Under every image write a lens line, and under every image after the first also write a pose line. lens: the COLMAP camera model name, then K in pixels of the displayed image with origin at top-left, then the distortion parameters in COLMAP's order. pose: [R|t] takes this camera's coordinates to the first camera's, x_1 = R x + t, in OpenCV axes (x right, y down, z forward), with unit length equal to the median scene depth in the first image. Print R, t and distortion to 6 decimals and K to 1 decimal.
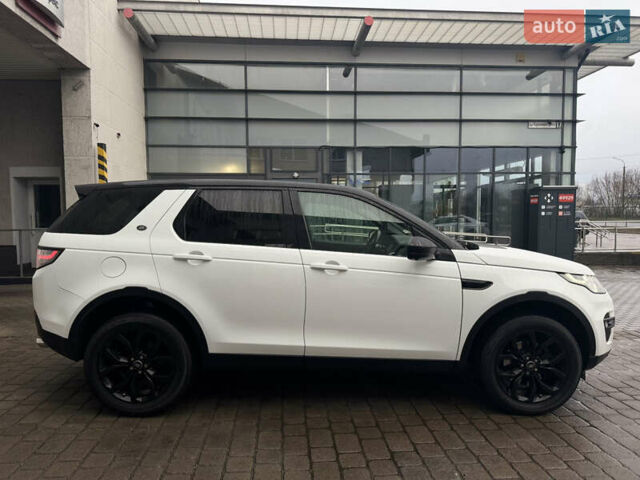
lens RADIAL K [[455.7, 0, 322.9], [0, 455.7, 241.3], [0, 0, 1]] dist [0.030604, -0.008564]
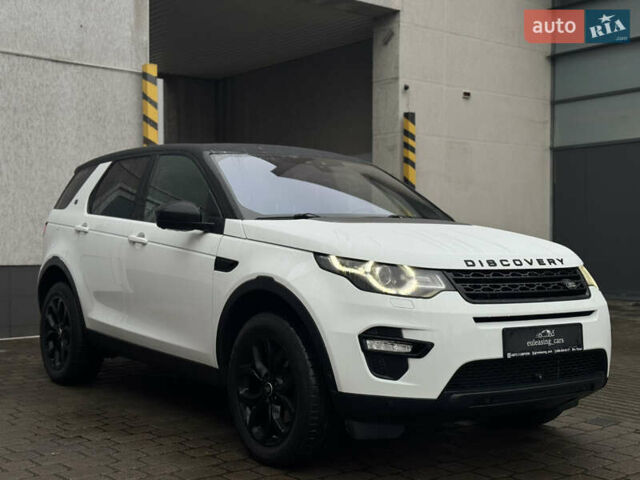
lens RADIAL K [[902.2, 0, 323.4], [0, 902.2, 241.5], [0, 0, 1]] dist [0.159529, 0.000000]
pose [[0.573339, 0.005007, -0.819303, 0.591725], [-0.051370, 0.998234, -0.029847, 0.033653], [0.817706, 0.059200, 0.572584, 0.104996]]
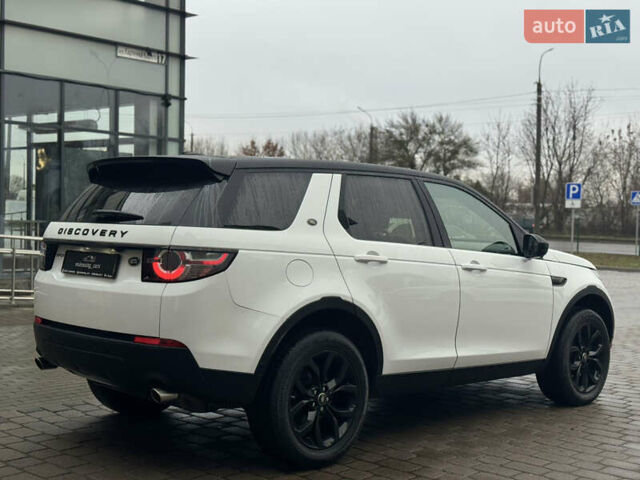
lens RADIAL K [[902.2, 0, 321.1], [0, 902.2, 238.8], [0, 0, 1]] dist [0.159529, 0.000000]
pose [[0.721843, -0.001324, 0.692056, -0.528600], [0.013301, 0.999840, -0.011960, 0.006271], [-0.691929, 0.017838, 0.721745, -0.036876]]
